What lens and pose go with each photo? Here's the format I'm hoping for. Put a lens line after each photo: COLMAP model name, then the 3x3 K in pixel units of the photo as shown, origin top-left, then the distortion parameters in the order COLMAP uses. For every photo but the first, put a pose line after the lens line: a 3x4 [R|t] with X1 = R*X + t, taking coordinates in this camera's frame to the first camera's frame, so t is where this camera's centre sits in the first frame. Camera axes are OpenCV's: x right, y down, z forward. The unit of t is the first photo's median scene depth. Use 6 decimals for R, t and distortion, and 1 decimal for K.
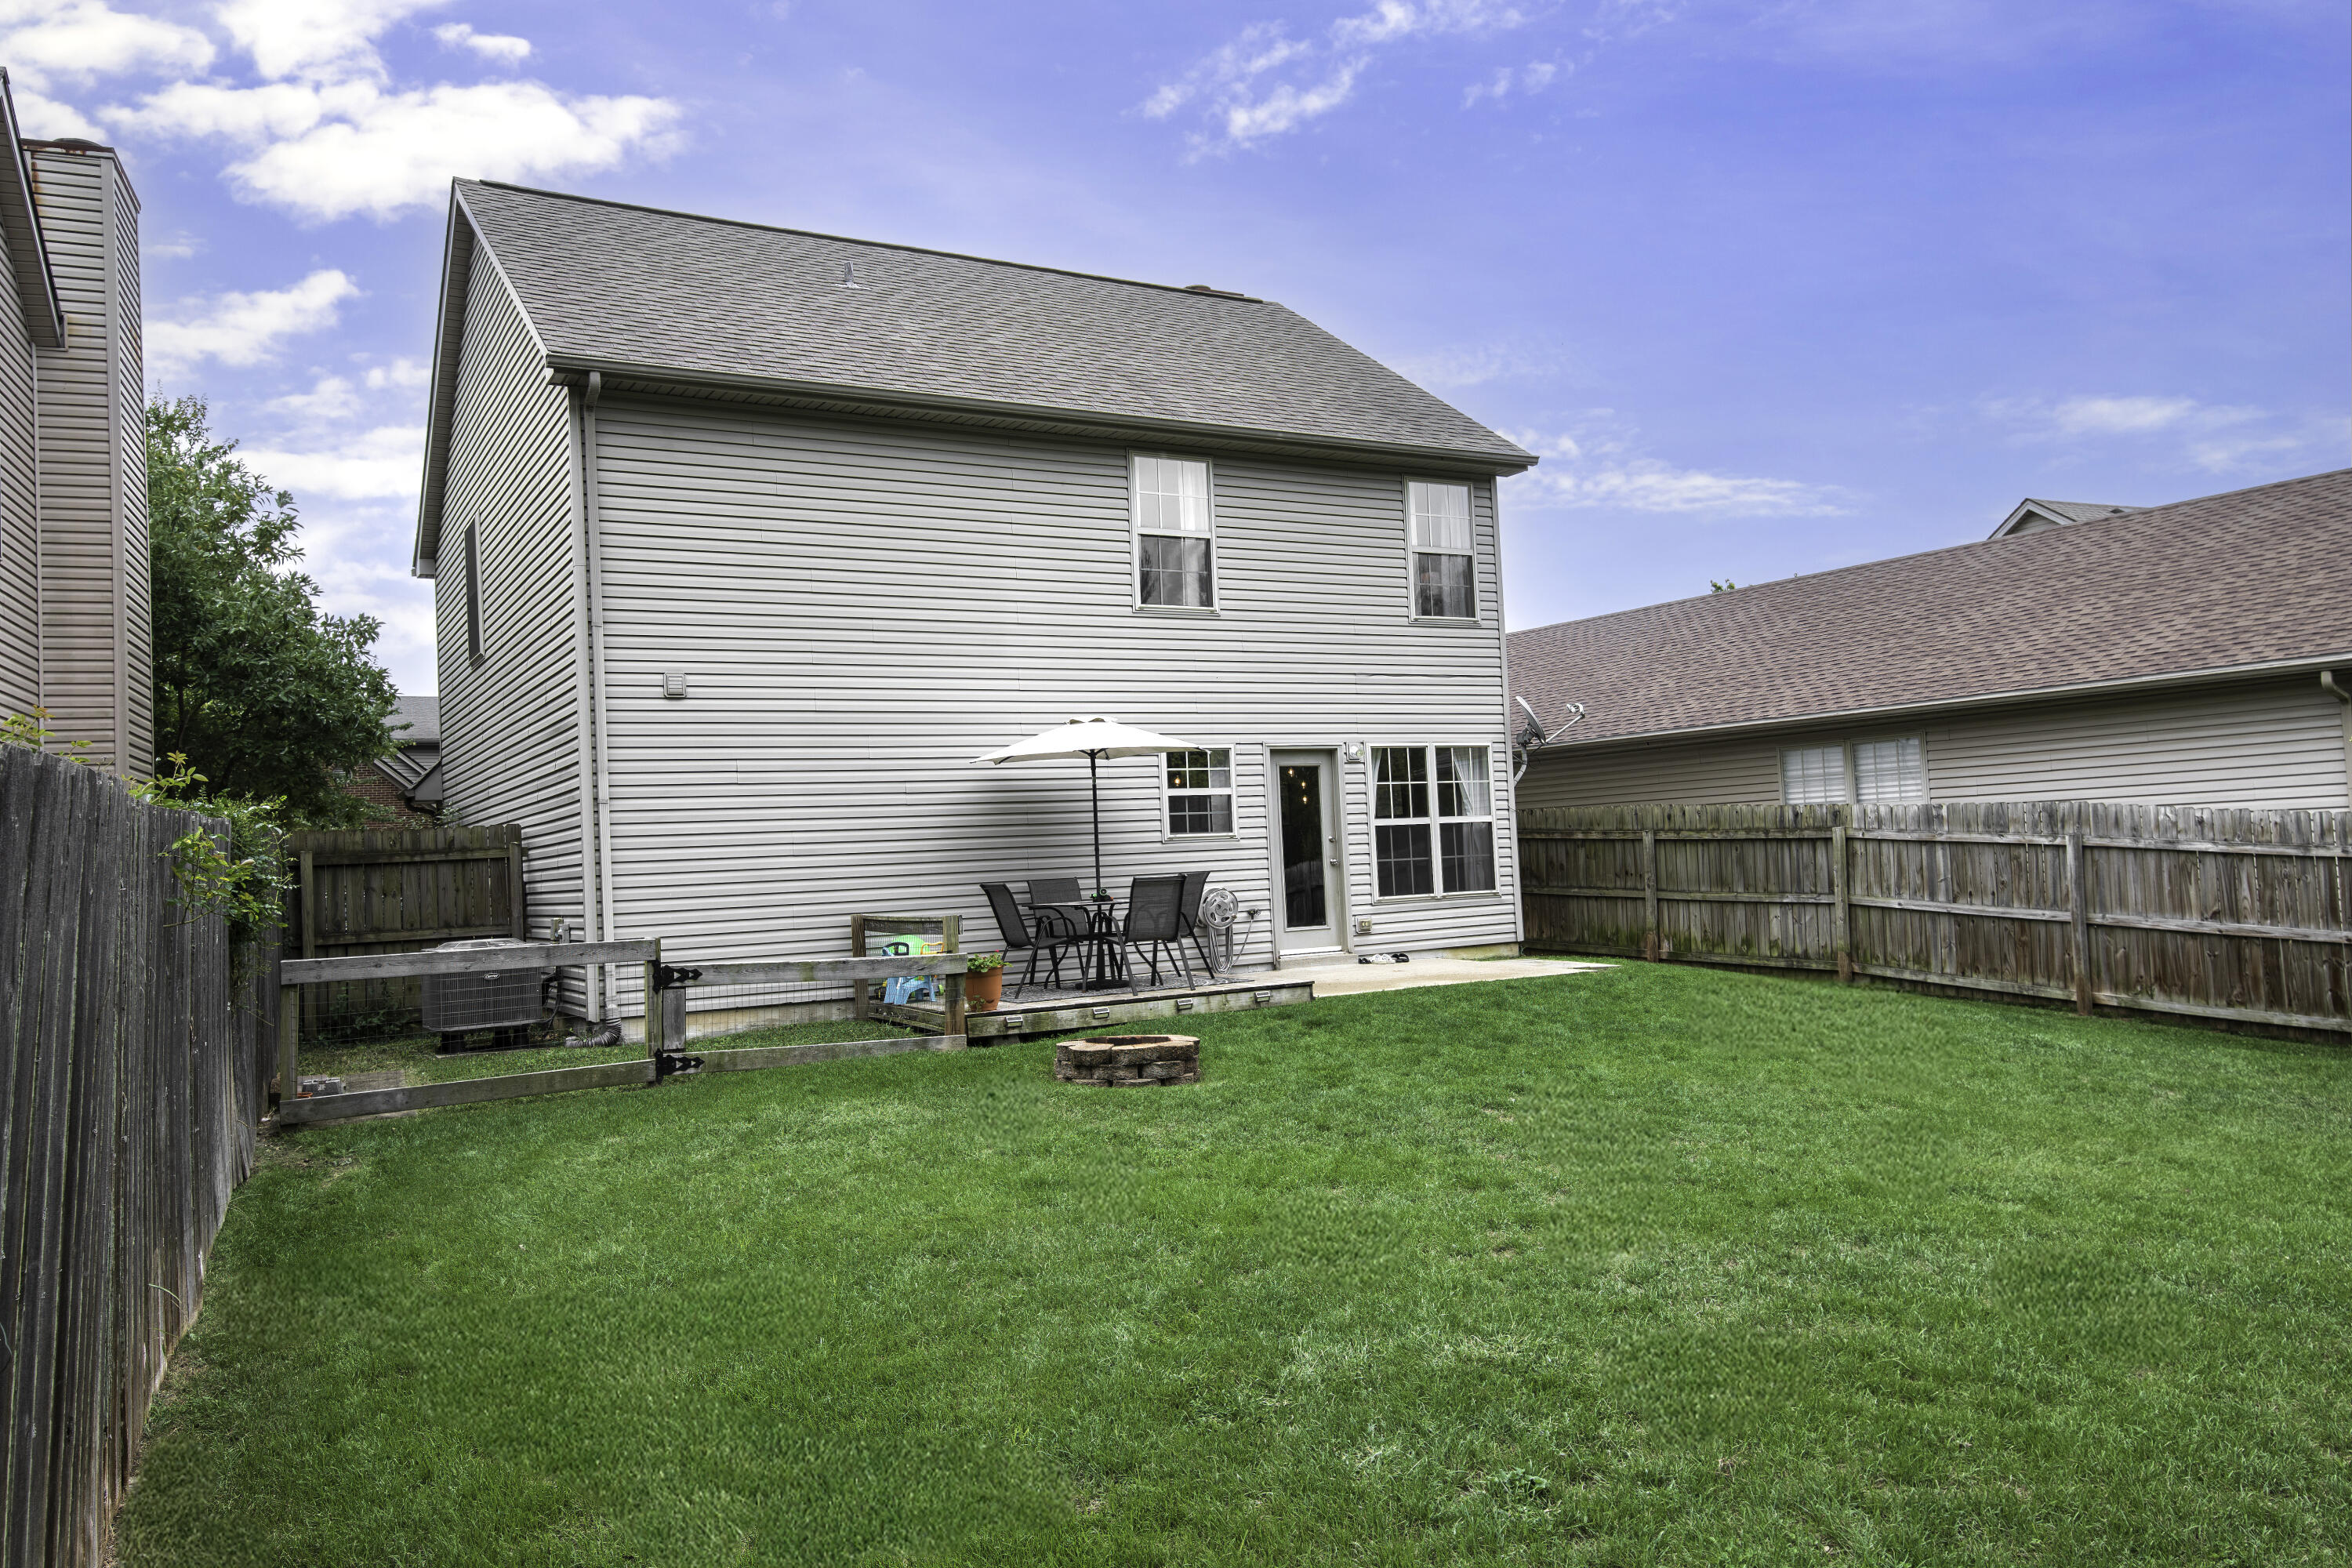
lens RADIAL K [[1713.0, 0, 1176.8], [0, 1713.0, 835.7], [0, 0, 1]] dist [-0.003184, -0.000611]
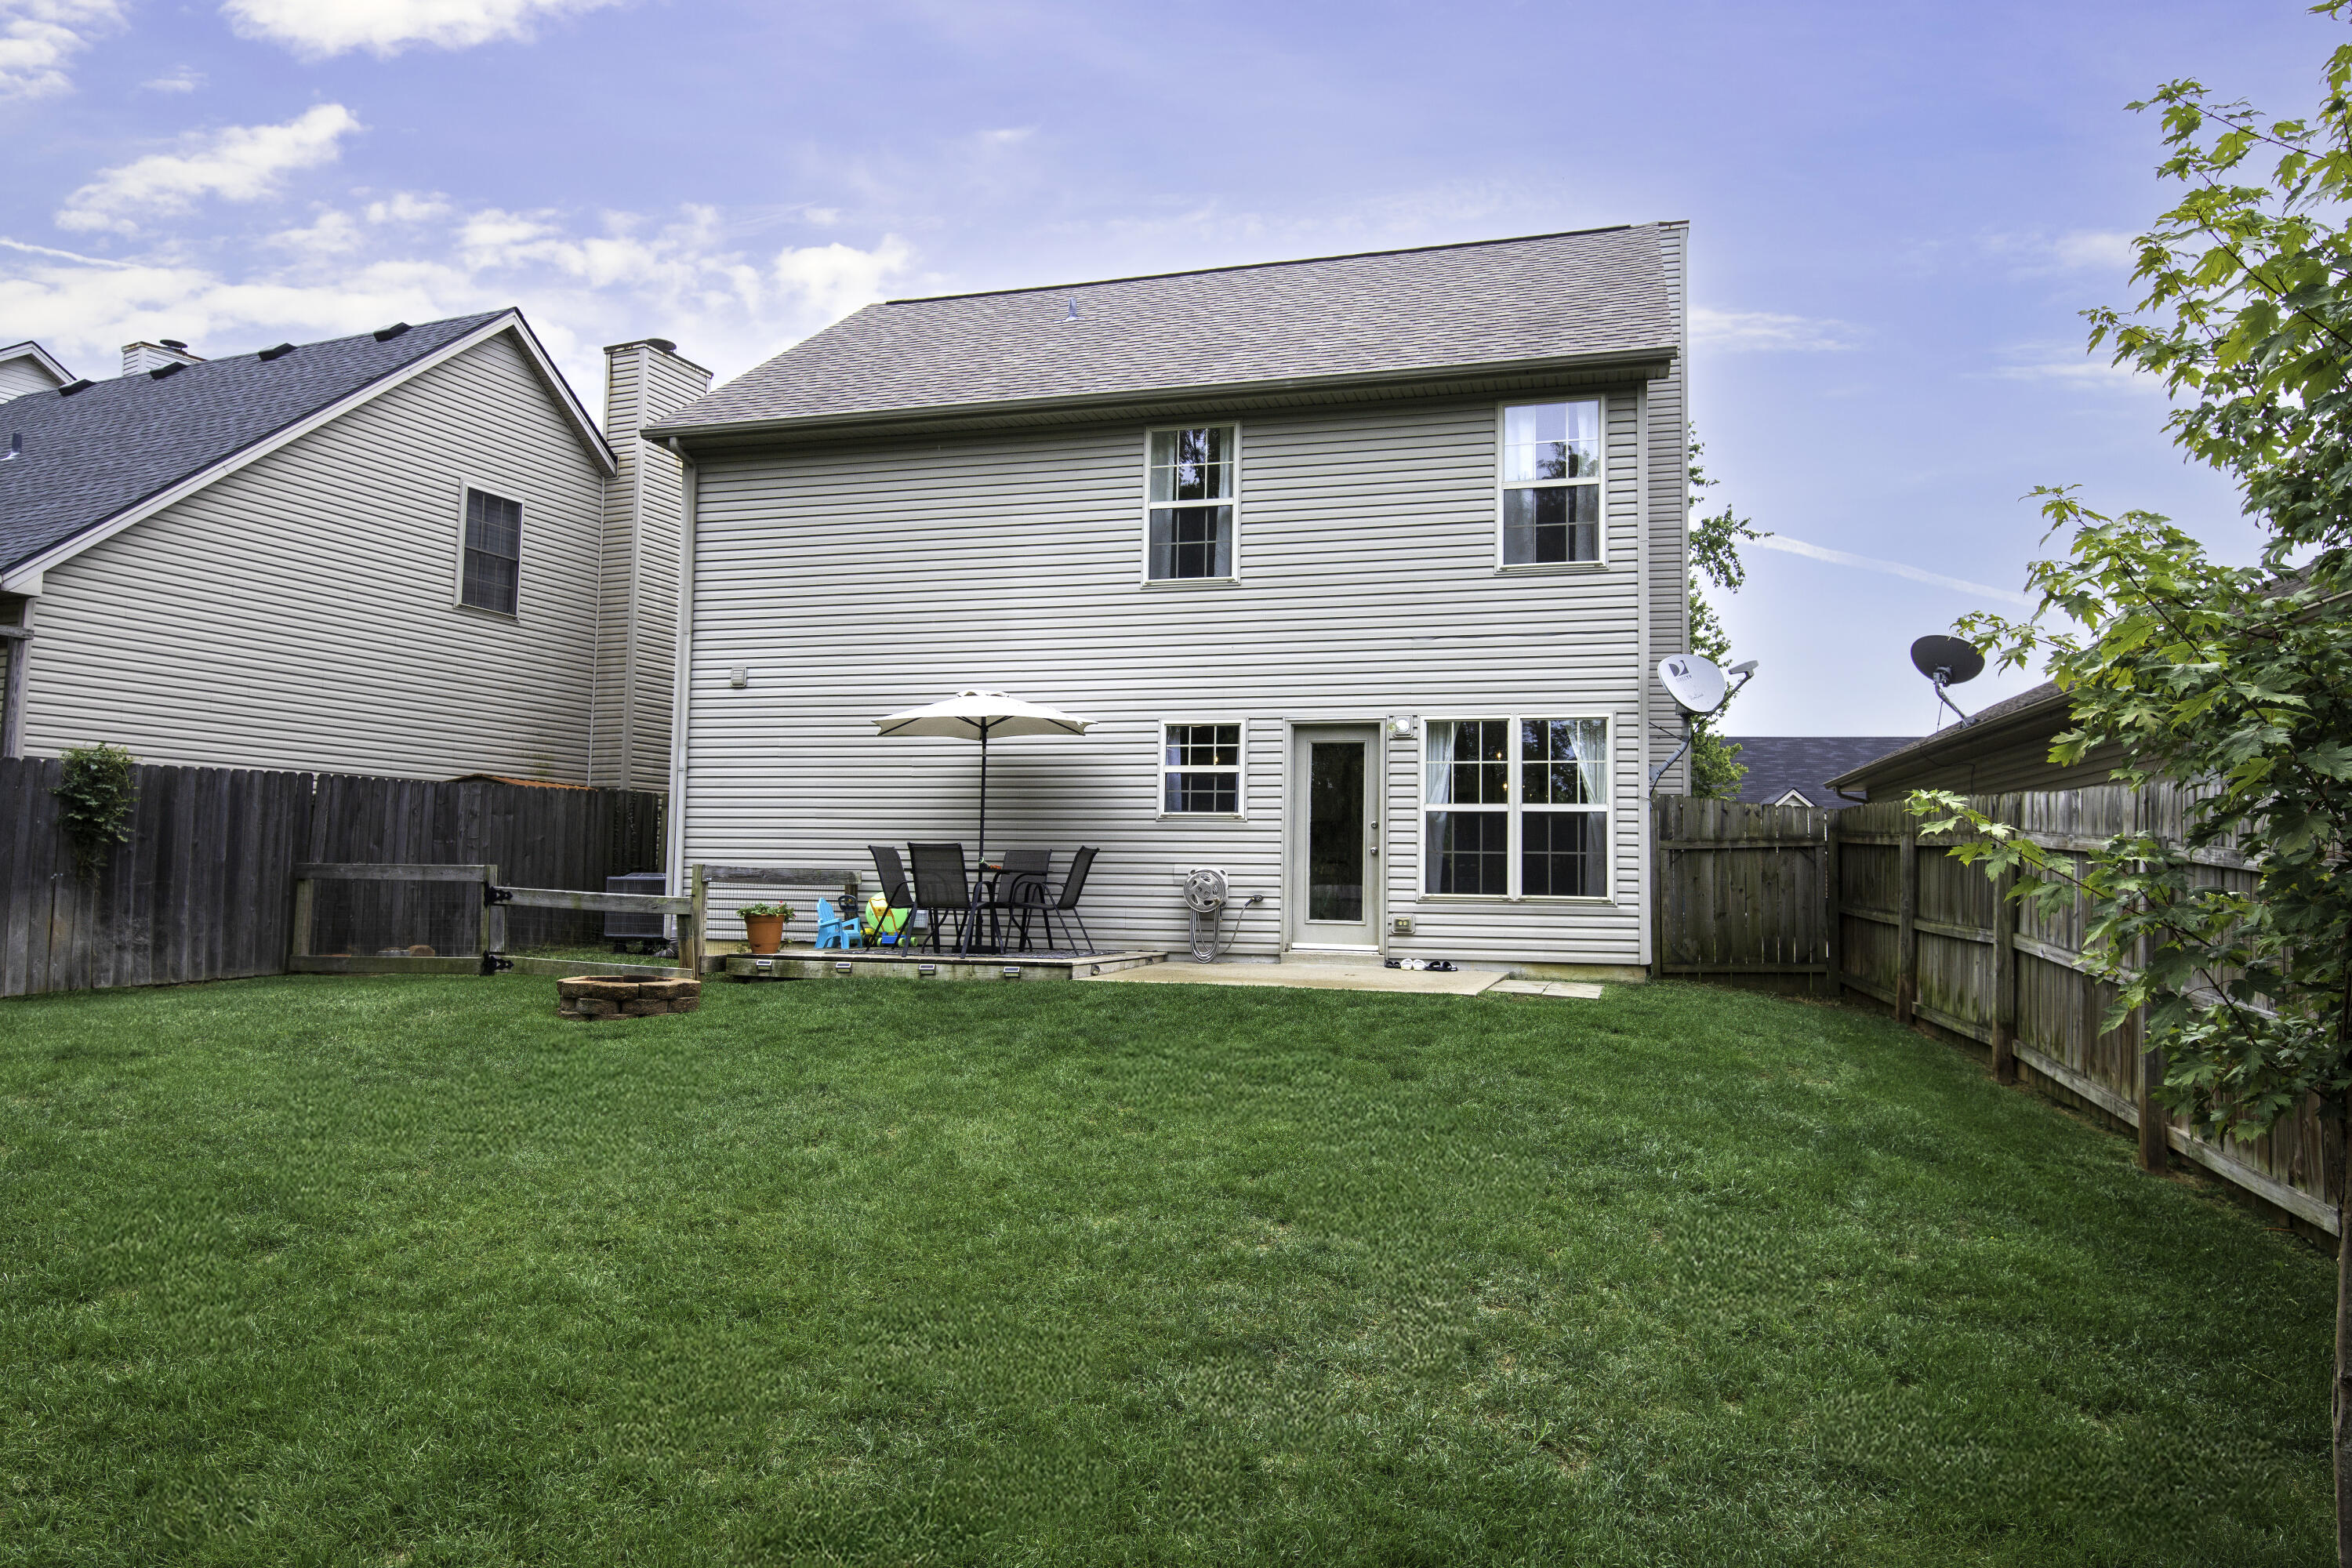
lens RADIAL K [[1620.6, 0, 1176.0], [0, 1620.6, 784.0], [0, 0, 1]] dist [0.005536, 0.001098]
pose [[0.676592, 0.023547, -0.735981, 0.642228], [-0.028603, 0.999575, 0.005685, -0.020943], [0.735802, 0.017205, 0.676978, 0.352928]]
